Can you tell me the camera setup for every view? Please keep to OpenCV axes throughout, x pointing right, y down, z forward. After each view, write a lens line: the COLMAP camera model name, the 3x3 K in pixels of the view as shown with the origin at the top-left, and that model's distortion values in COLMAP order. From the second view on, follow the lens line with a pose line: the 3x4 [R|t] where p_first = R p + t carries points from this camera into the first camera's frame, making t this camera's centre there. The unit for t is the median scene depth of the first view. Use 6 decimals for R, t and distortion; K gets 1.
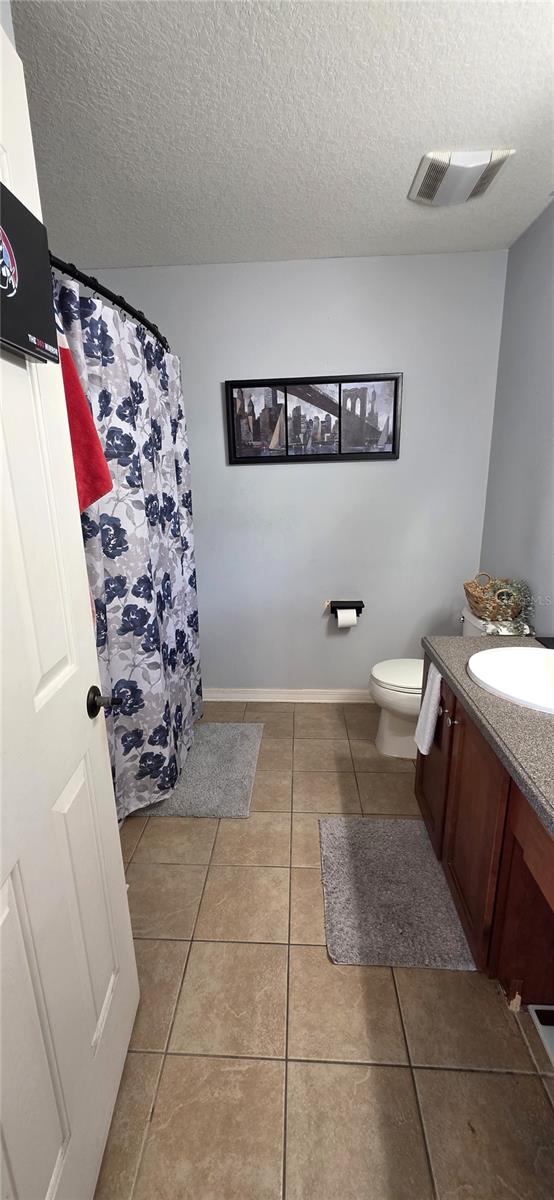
lens RADIAL K [[480.9, 0, 275.7], [0, 480.9, 604.9], [0, 0, 1]] dist [0.001752, -0.000351]
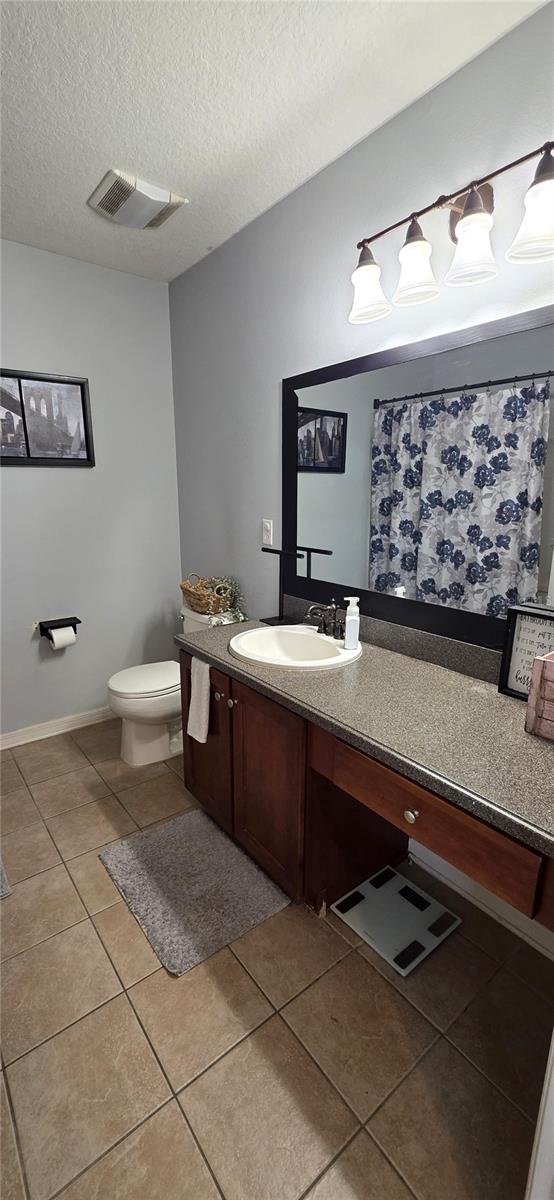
lens RADIAL K [[480.9, 0, 275.5], [0, 480.9, 607.2], [0, 0, 1]] dist [0.001752, -0.000351]
pose [[0.753815, -0.137616, 0.642514, -0.142480], [0.153218, 0.987681, 0.031785, 0.003645], [-0.638973, 0.074485, 0.765614, 0.041922]]
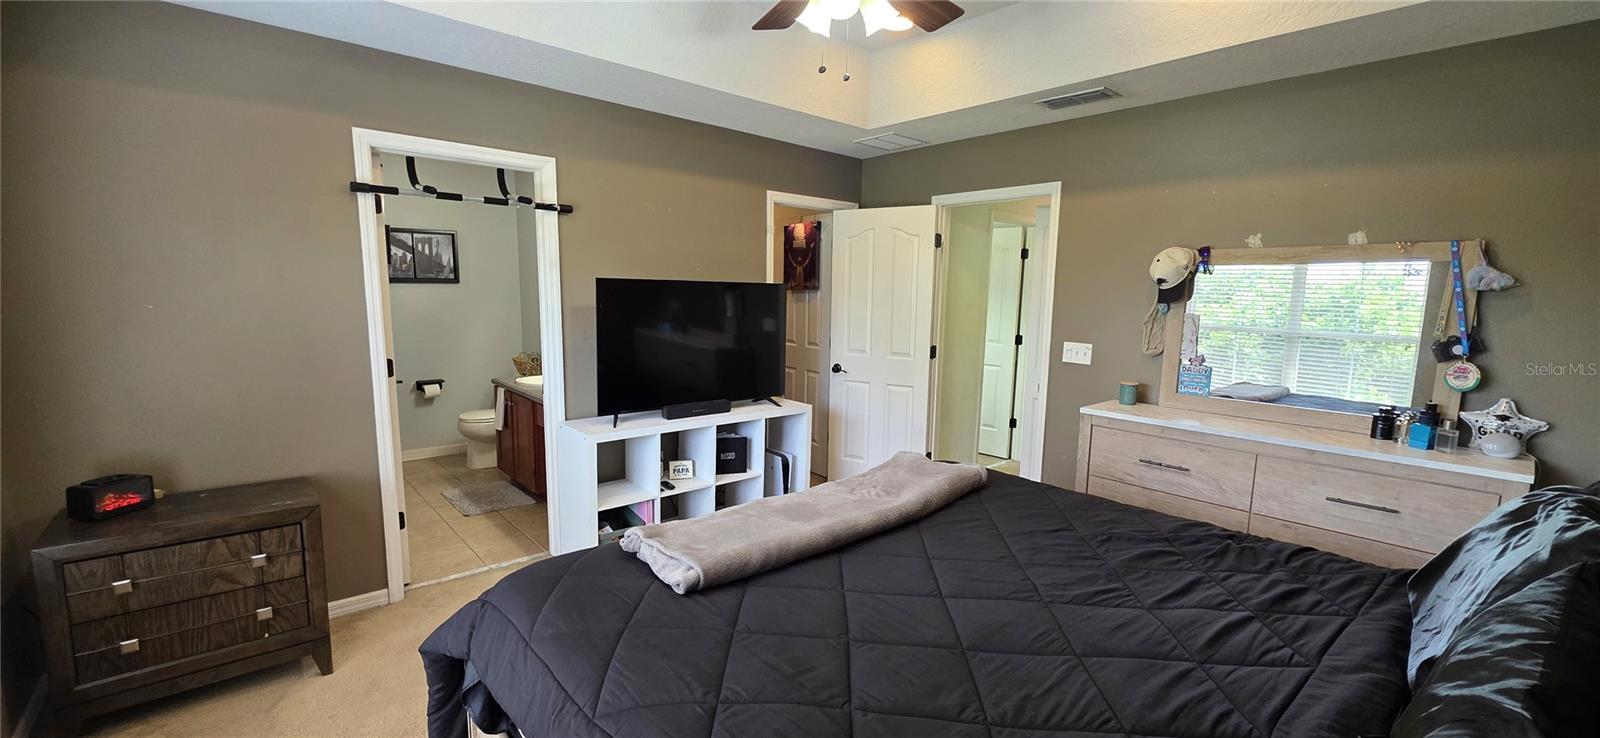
lens RADIAL K [[641.1, 0, 811.5], [0, 641.1, 379.9], [0, 0, 1]] dist [0.001752, -0.000351]
pose [[0.700342, -0.067201, 0.710637, -0.459307], [0.150719, 0.987035, -0.055197, 0.300099], [-0.697714, 0.145763, 0.701390, -1.245115]]
